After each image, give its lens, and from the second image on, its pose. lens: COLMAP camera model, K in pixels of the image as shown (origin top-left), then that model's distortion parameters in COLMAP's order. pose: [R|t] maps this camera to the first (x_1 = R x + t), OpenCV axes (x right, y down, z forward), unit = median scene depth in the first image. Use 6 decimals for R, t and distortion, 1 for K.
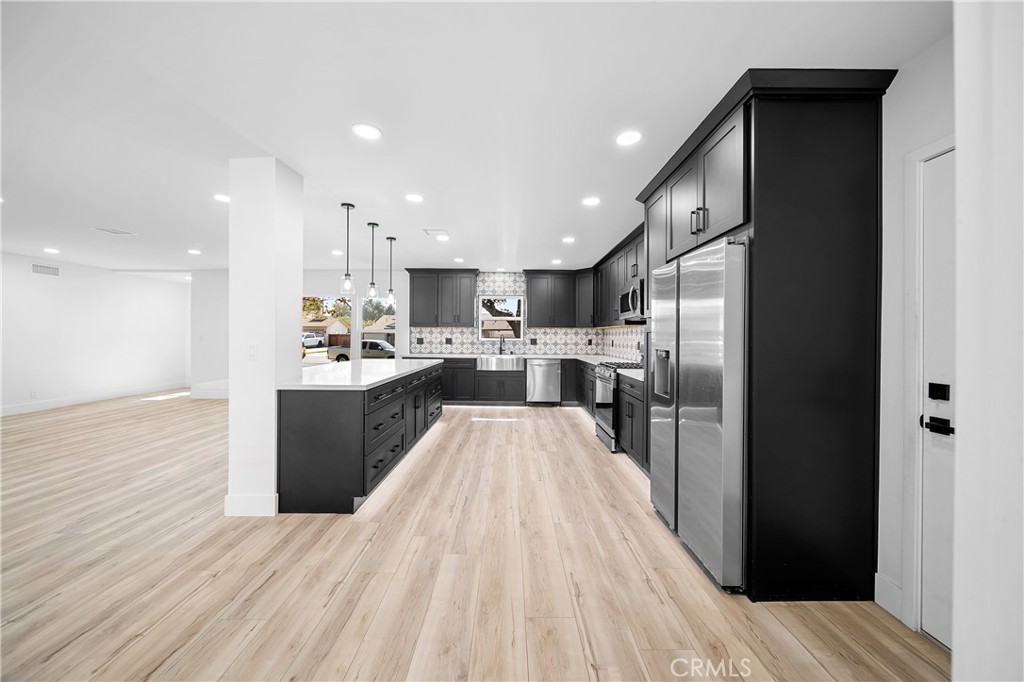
lens RADIAL K [[360.6, 0, 515.1], [0, 360.6, 333.0], [0, 0, 1]] dist [0.000053, -0.001884]
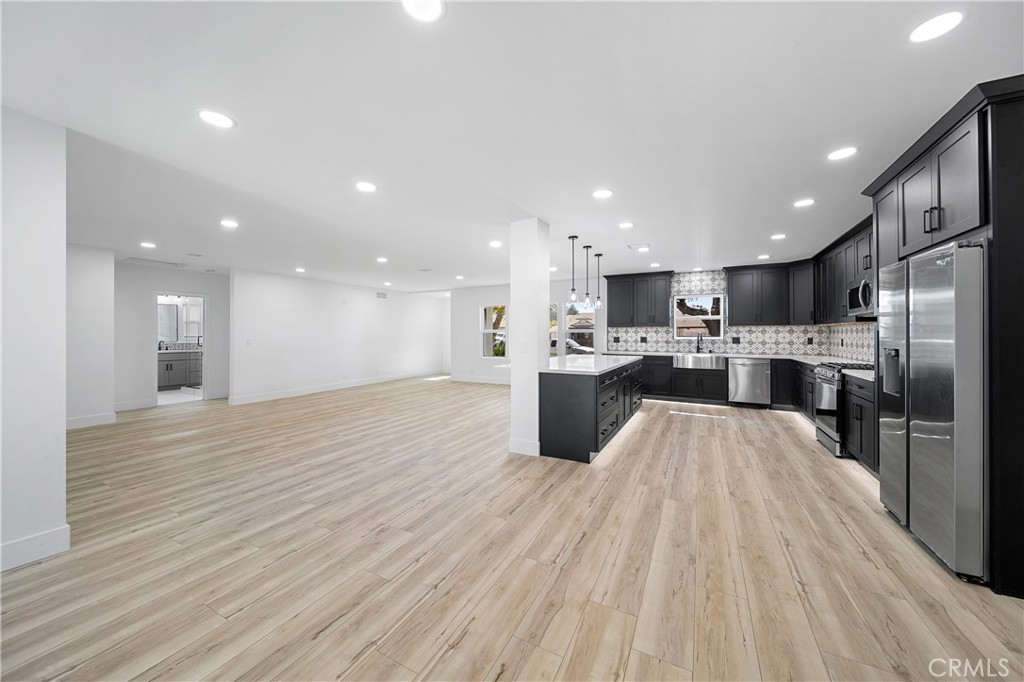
lens RADIAL K [[360.6, 0, 515.1], [0, 360.6, 333.0], [0, 0, 1]] dist [0.000053, -0.001884]
pose [[0.881725, -0.008881, -0.471680, -0.022593], [0.010397, 0.999946, 0.000609, -0.003789], [0.471649, -0.005441, 0.881770, -0.197702]]
